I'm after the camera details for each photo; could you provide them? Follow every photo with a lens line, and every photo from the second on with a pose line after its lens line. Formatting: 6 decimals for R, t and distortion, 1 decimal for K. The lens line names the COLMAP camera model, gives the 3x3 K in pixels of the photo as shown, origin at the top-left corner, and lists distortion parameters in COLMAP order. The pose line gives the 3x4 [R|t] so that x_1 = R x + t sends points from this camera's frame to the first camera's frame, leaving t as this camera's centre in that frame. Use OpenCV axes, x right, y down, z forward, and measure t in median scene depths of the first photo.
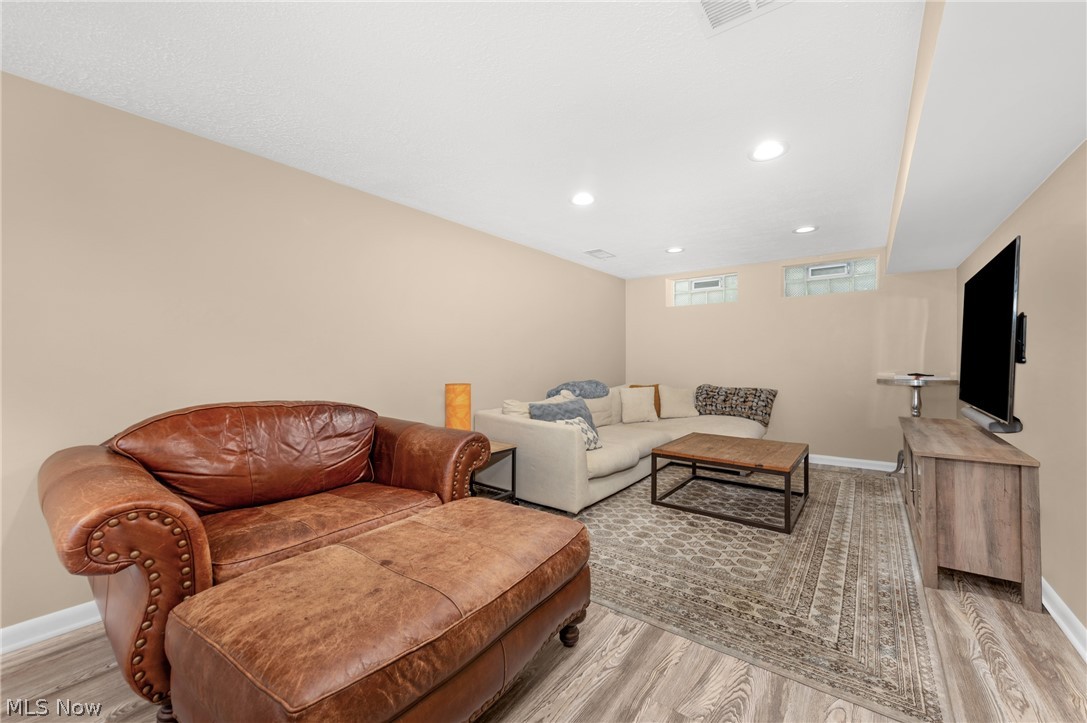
lens RADIAL K [[441.3, 0, 541.4], [0, 441.3, 359.2], [0, 0, 1]] dist [0.018328, -0.002400]
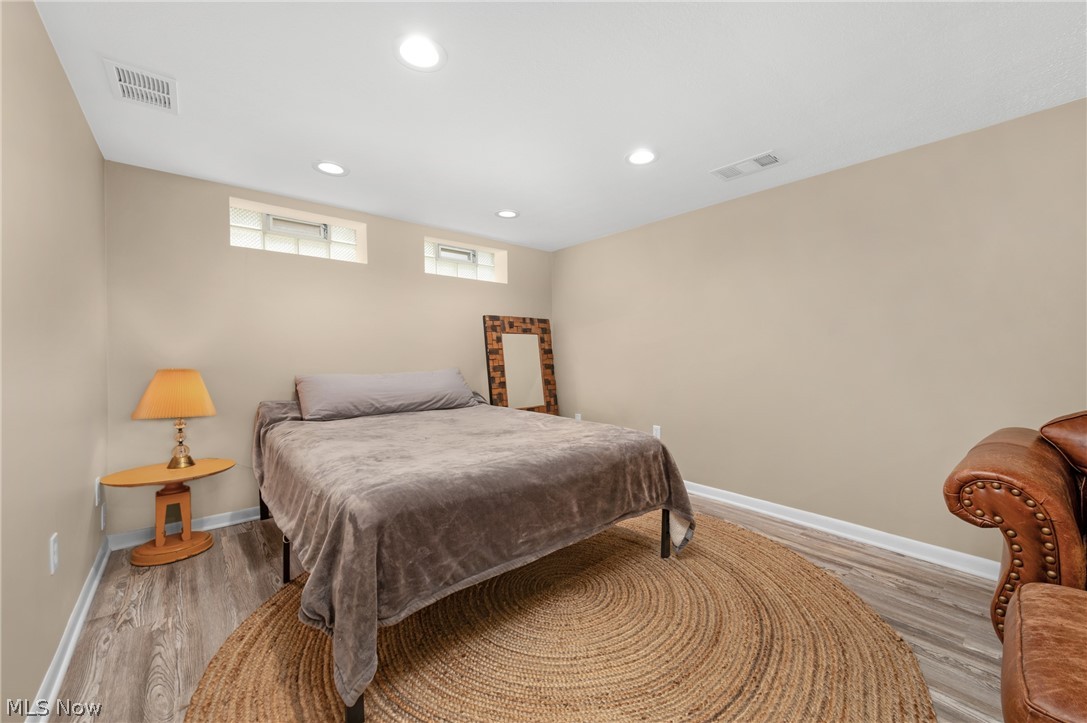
lens RADIAL K [[441.3, 0, 544.1], [0, 441.3, 358.1], [0, 0, 1]] dist [0.018328, -0.002400]
pose [[-0.241227, 0.010385, -0.970413, 0.495025], [-0.001229, 0.999939, 0.011006, 0.010241], [0.970468, 0.003848, -0.241199, 0.148121]]
